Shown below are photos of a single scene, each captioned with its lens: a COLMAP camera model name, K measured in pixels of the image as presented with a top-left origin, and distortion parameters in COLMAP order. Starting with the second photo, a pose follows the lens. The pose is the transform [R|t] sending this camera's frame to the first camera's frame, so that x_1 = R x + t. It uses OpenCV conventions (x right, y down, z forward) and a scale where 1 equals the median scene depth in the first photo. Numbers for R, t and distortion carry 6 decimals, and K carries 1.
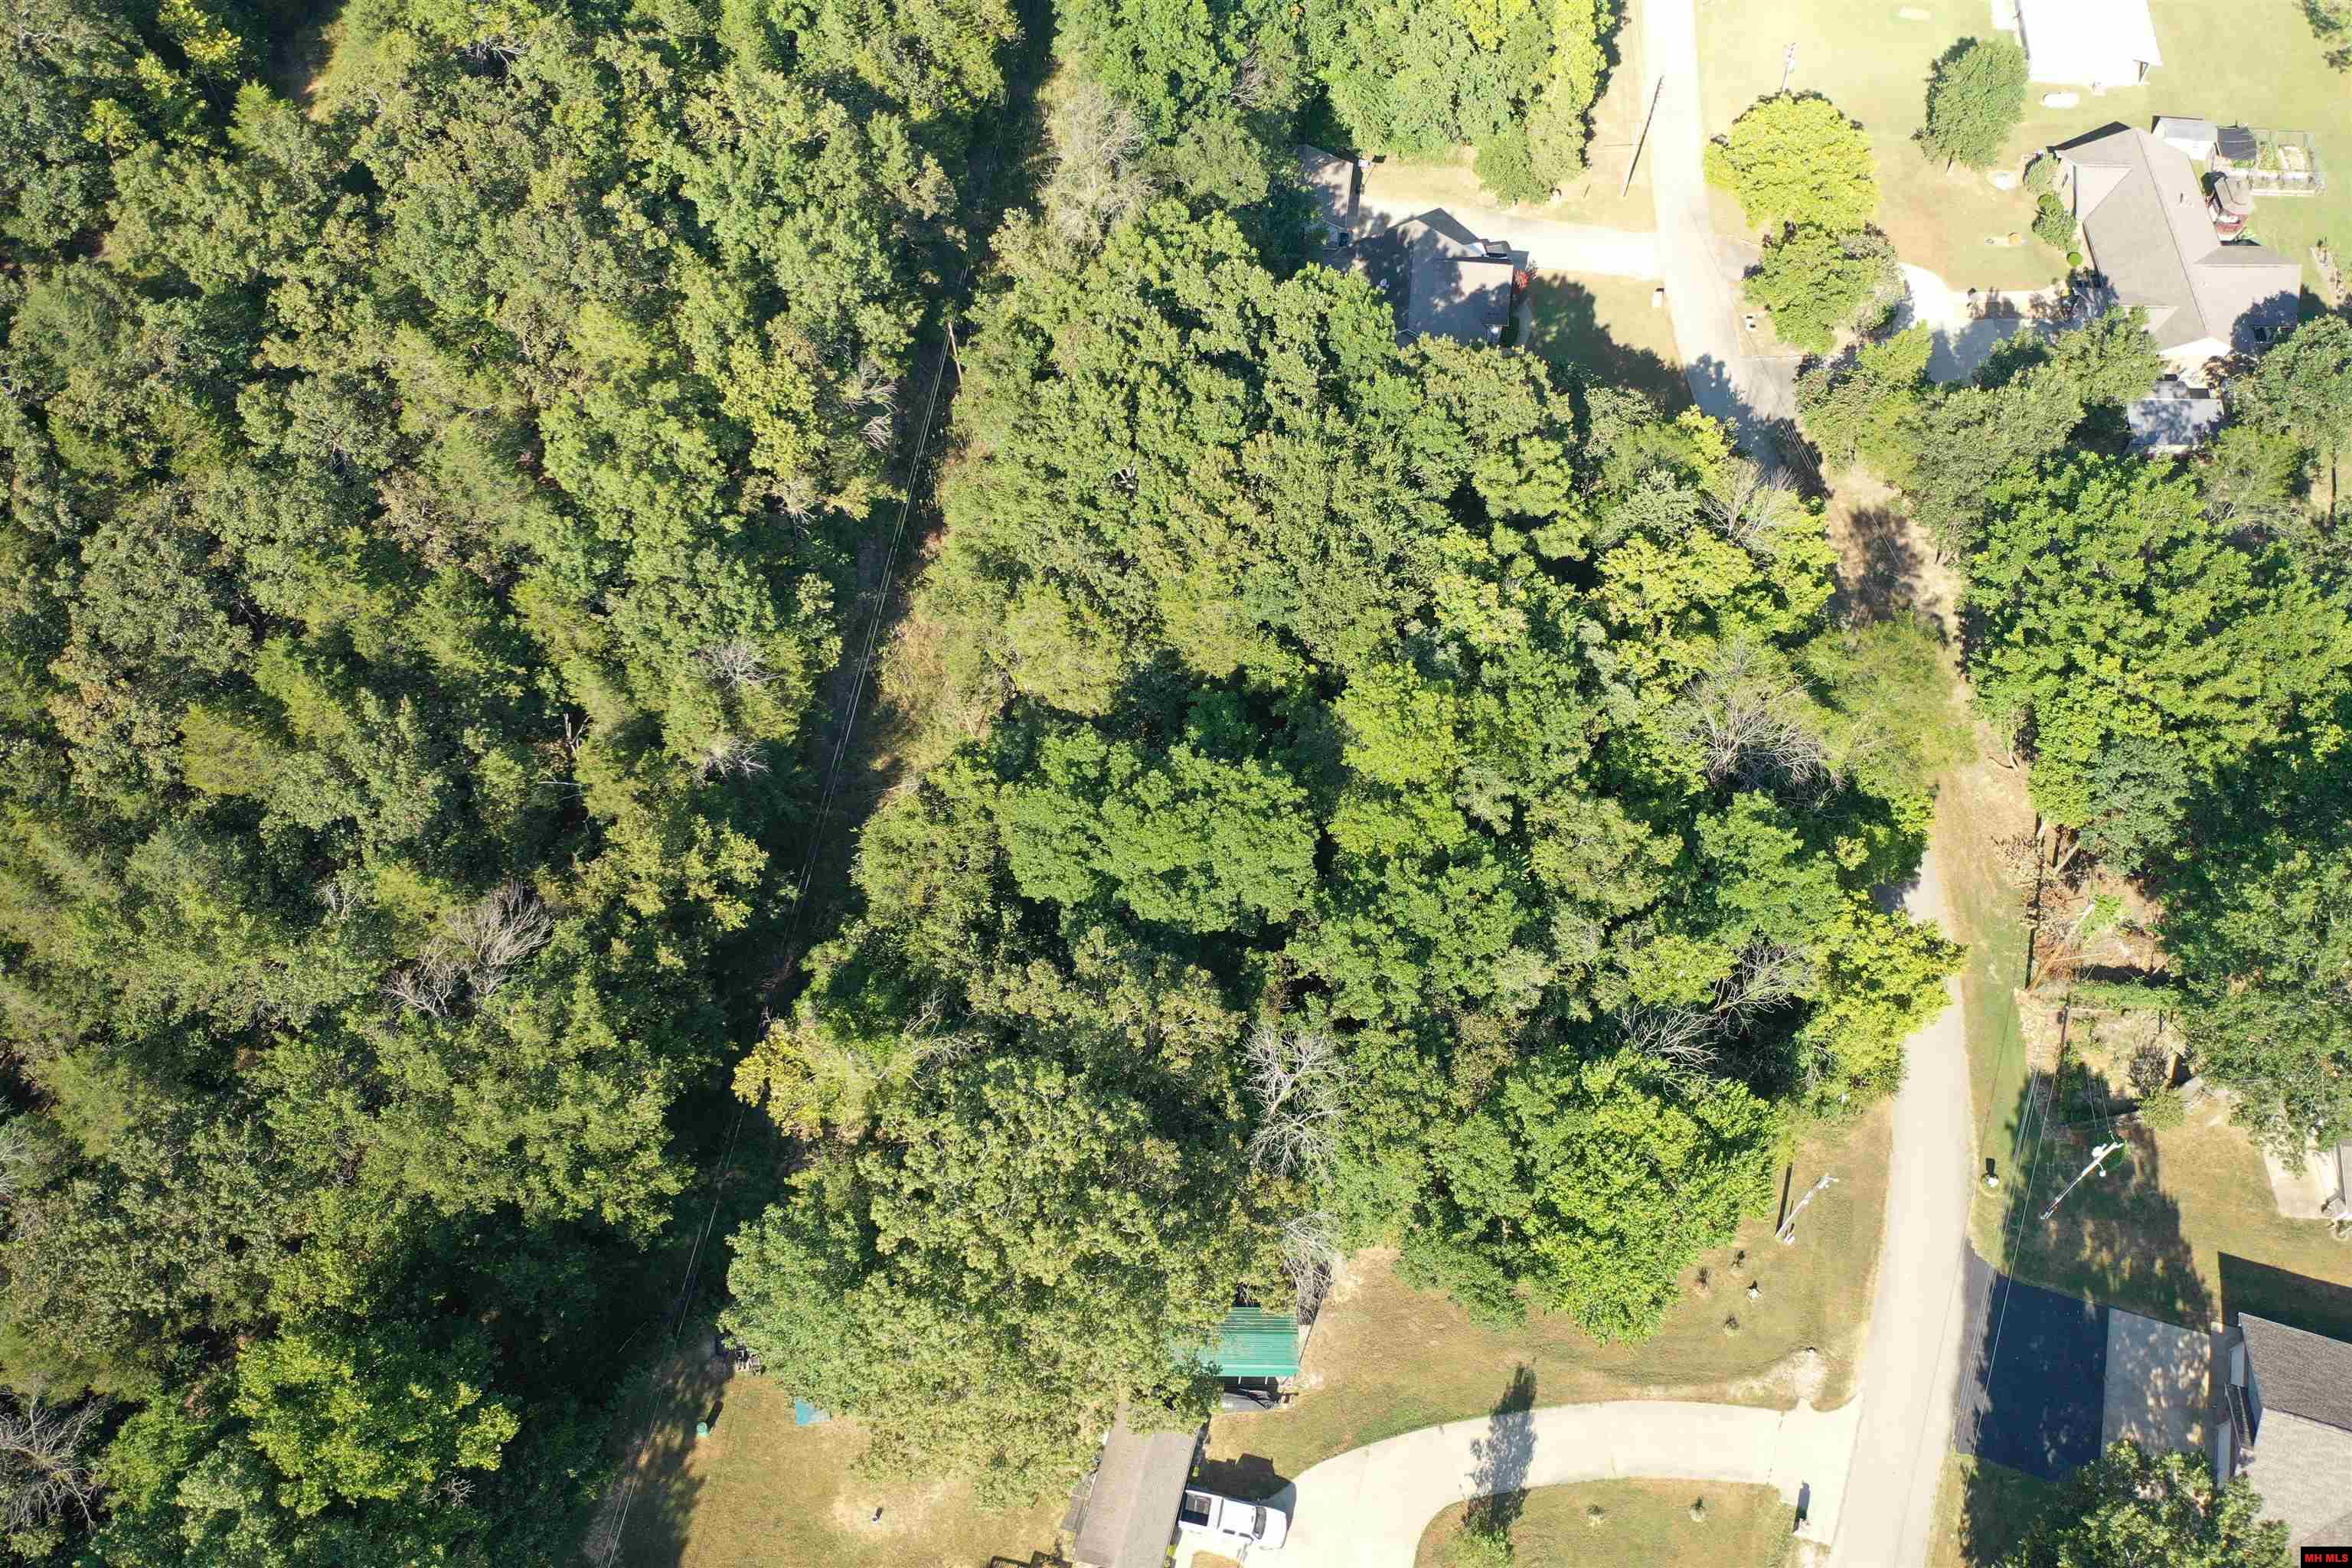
lens RADIAL K [[1846.7, 0, 1176.0], [0, 1846.7, 784.0], [0, 0, 1]] dist [-0.004978, 0.007741]
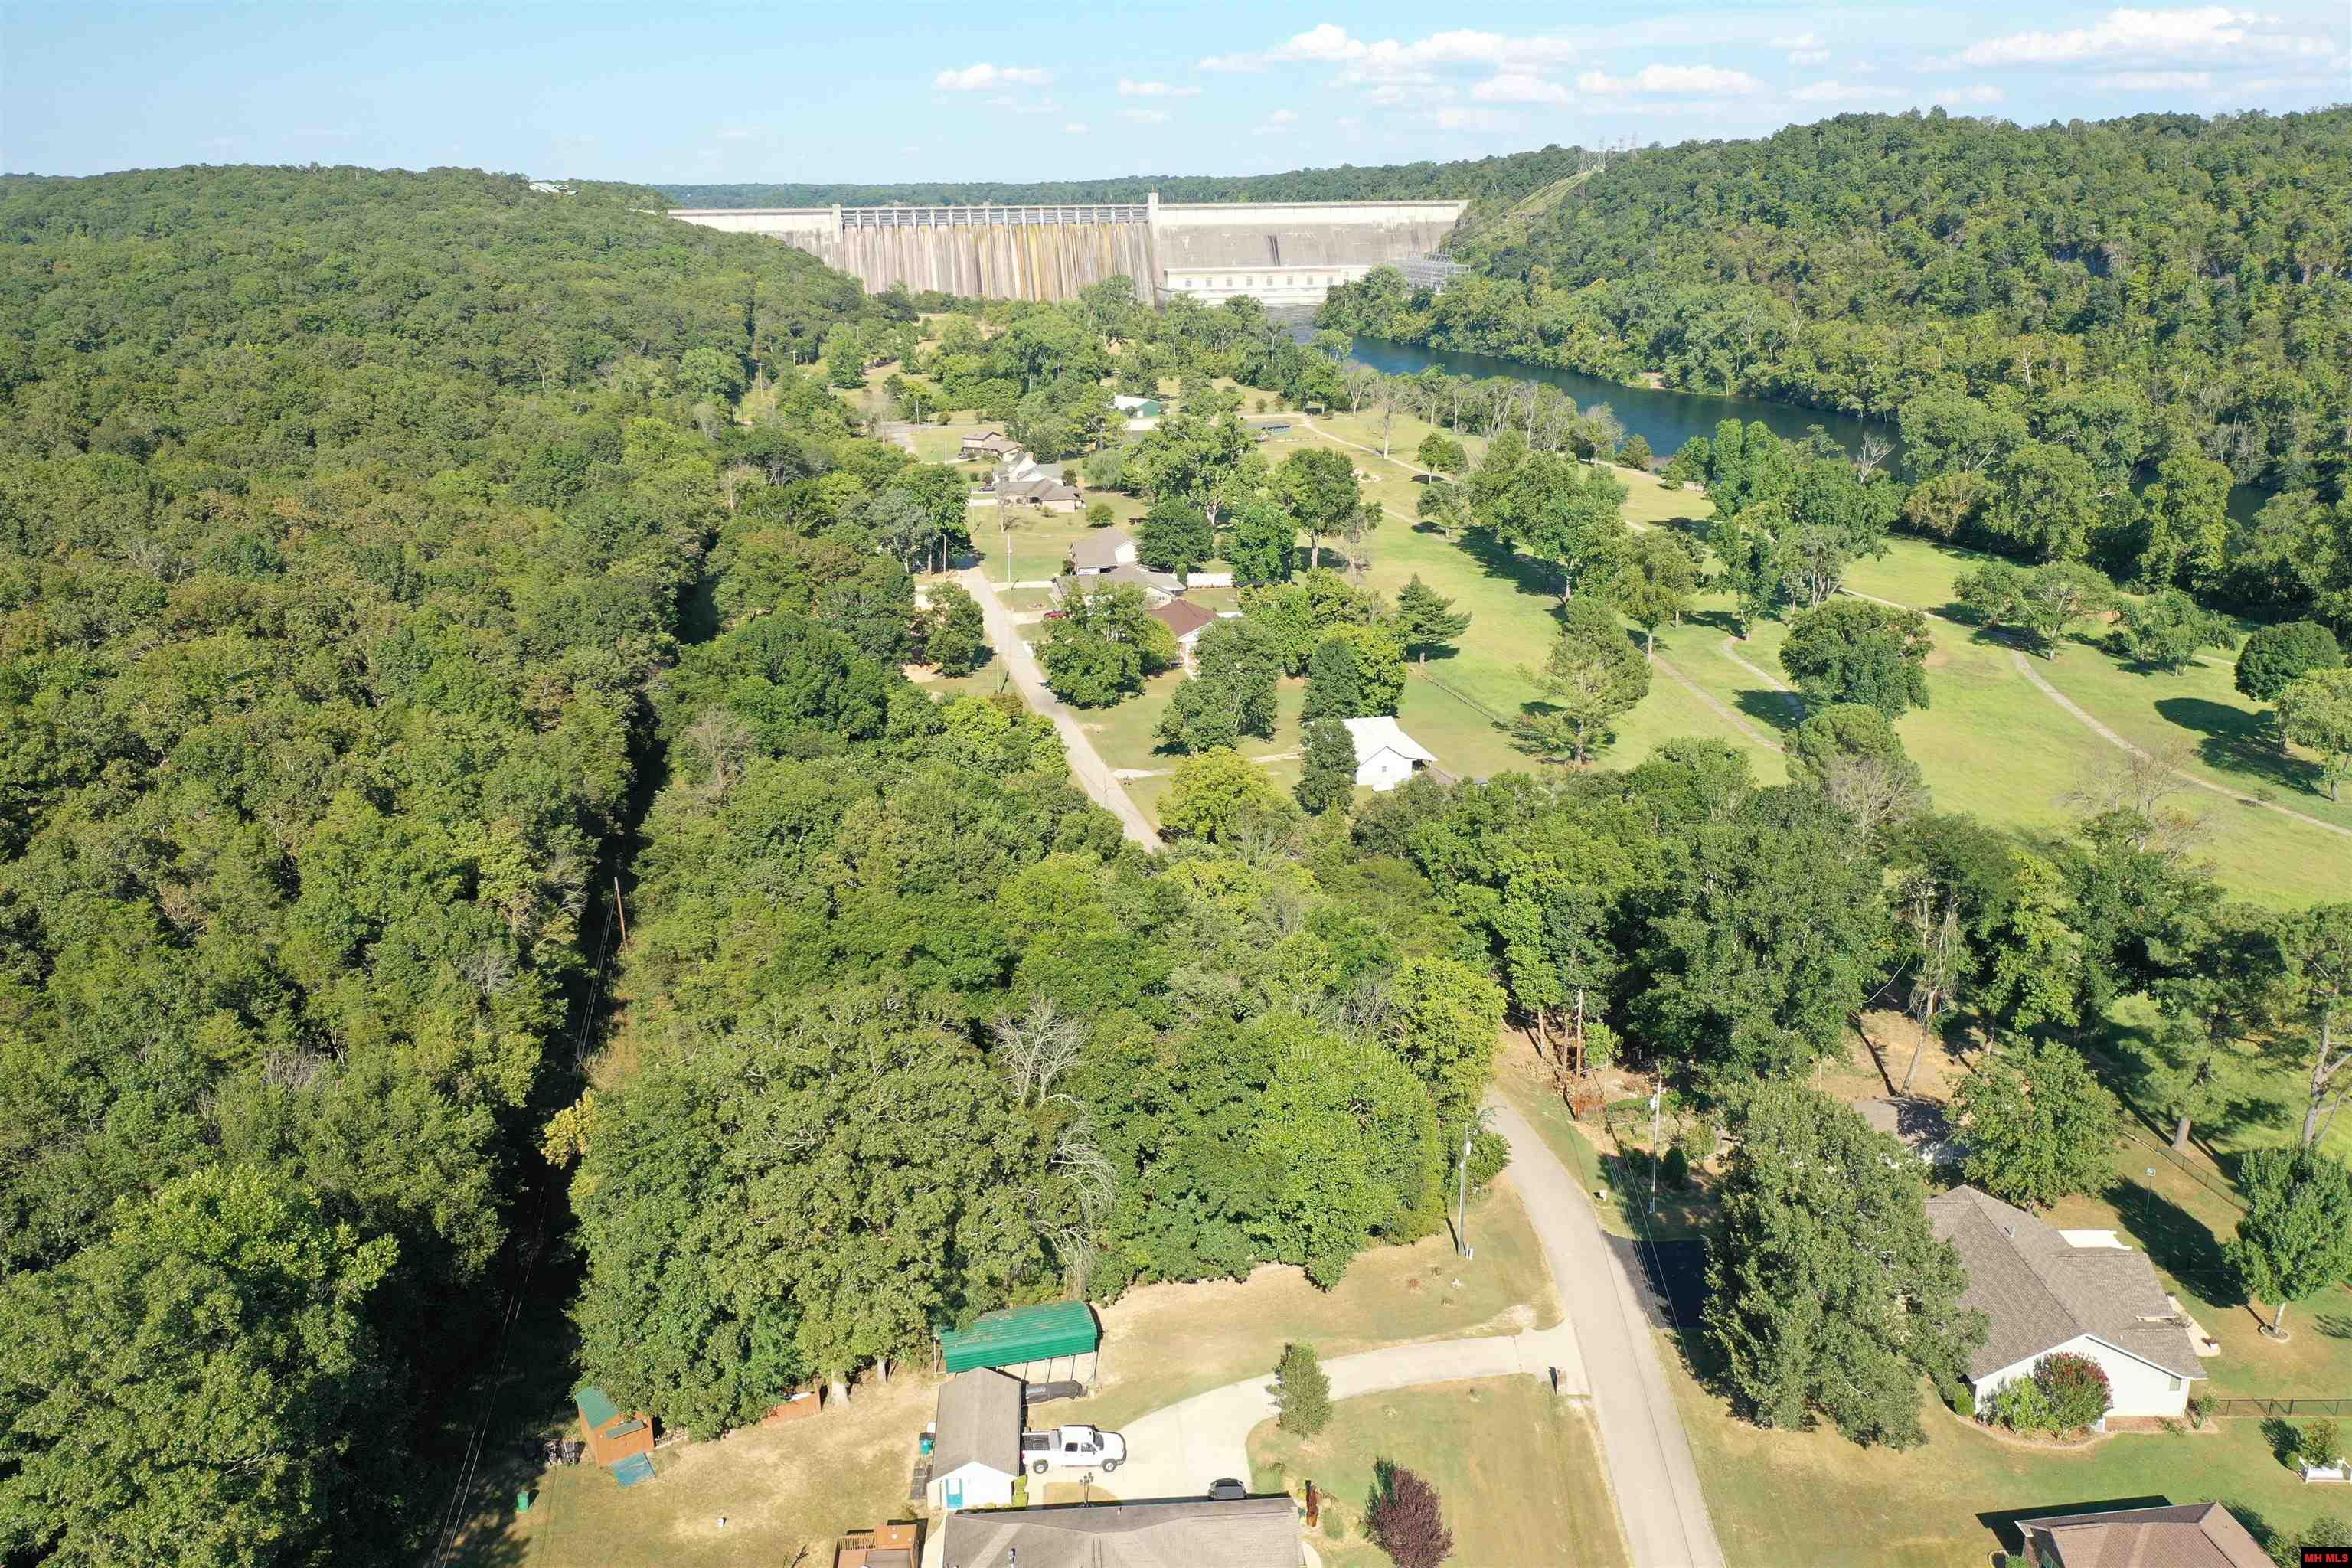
lens RADIAL K [[1846.7, 0, 1176.0], [0, 1846.7, 784.0], [0, 0, 1]] dist [-0.004978, 0.007741]
pose [[0.944265, -0.084248, 0.318224, -0.202948], [0.272535, 0.742267, -0.612181, 0.734199], [-0.184632, 0.664788, 0.723856, -0.012064]]
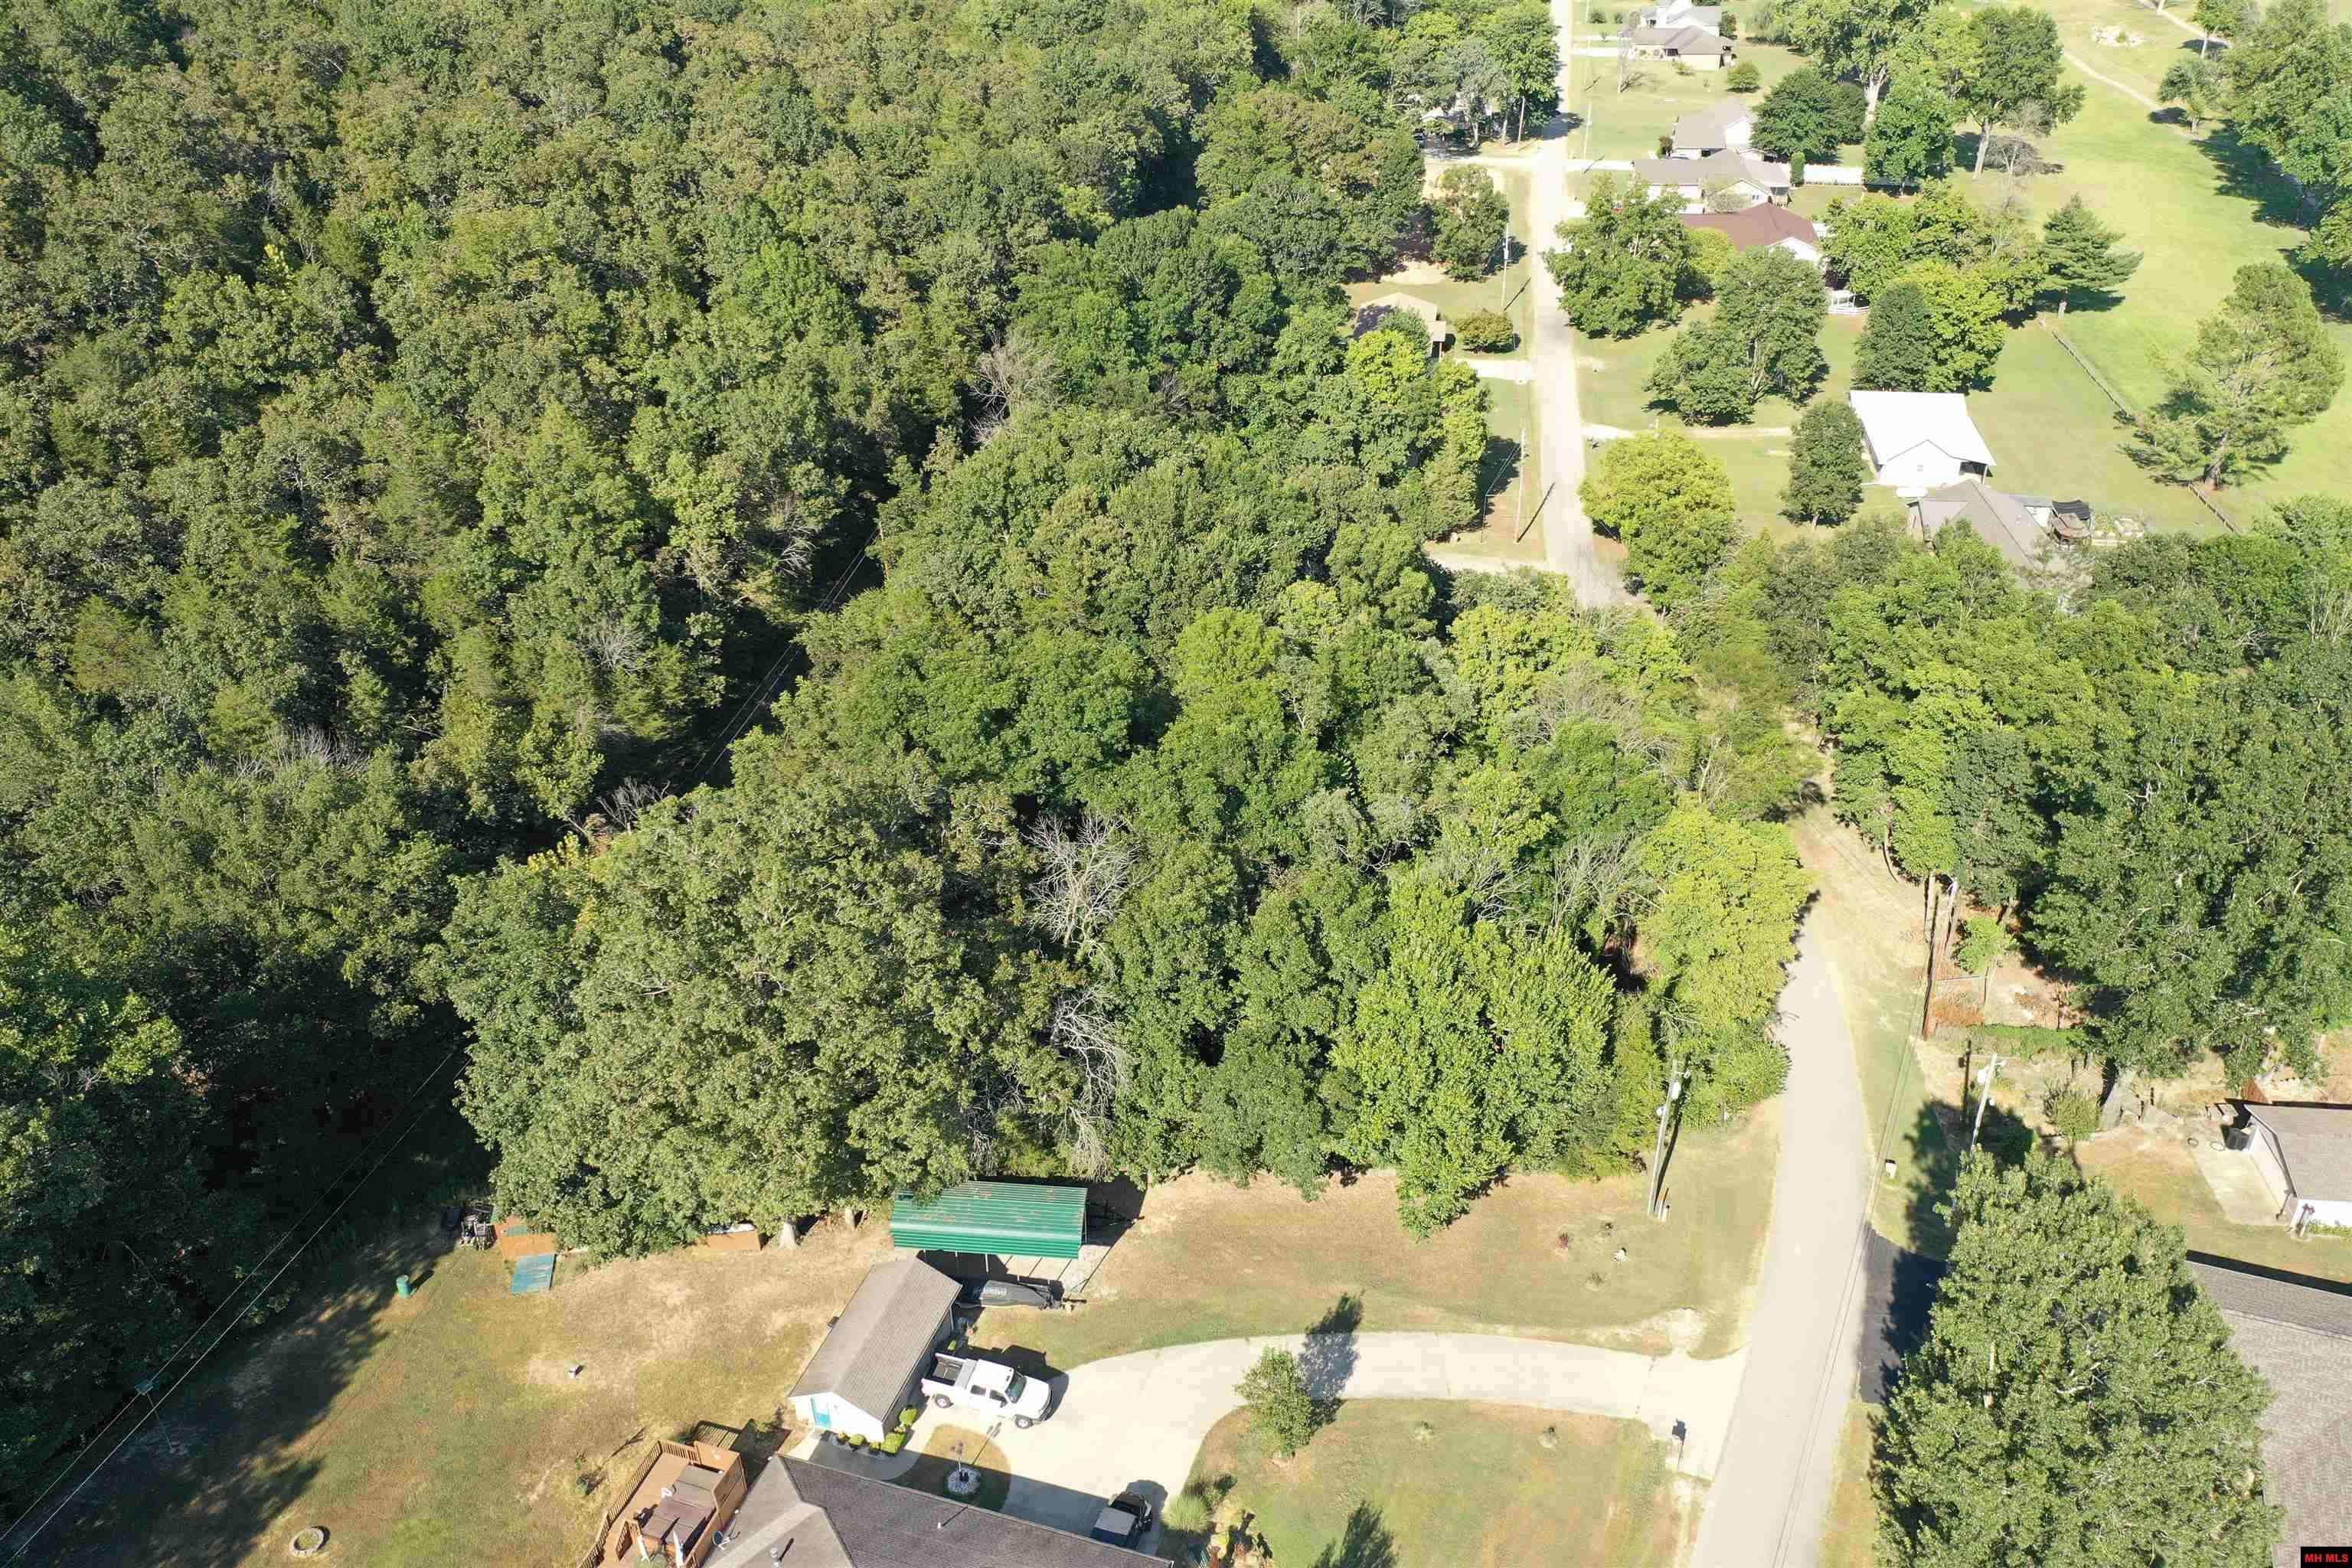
lens RADIAL K [[1848.8, 0, 1176.0], [0, 1848.8, 784.0], [0, 0, 1]] dist [0.000084, 0.009138]
pose [[0.998697, 0.024918, -0.044537, 0.141141], [-0.042553, 0.888360, -0.457172, 0.509238], [0.028173, 0.458472, 0.888262, 0.114674]]
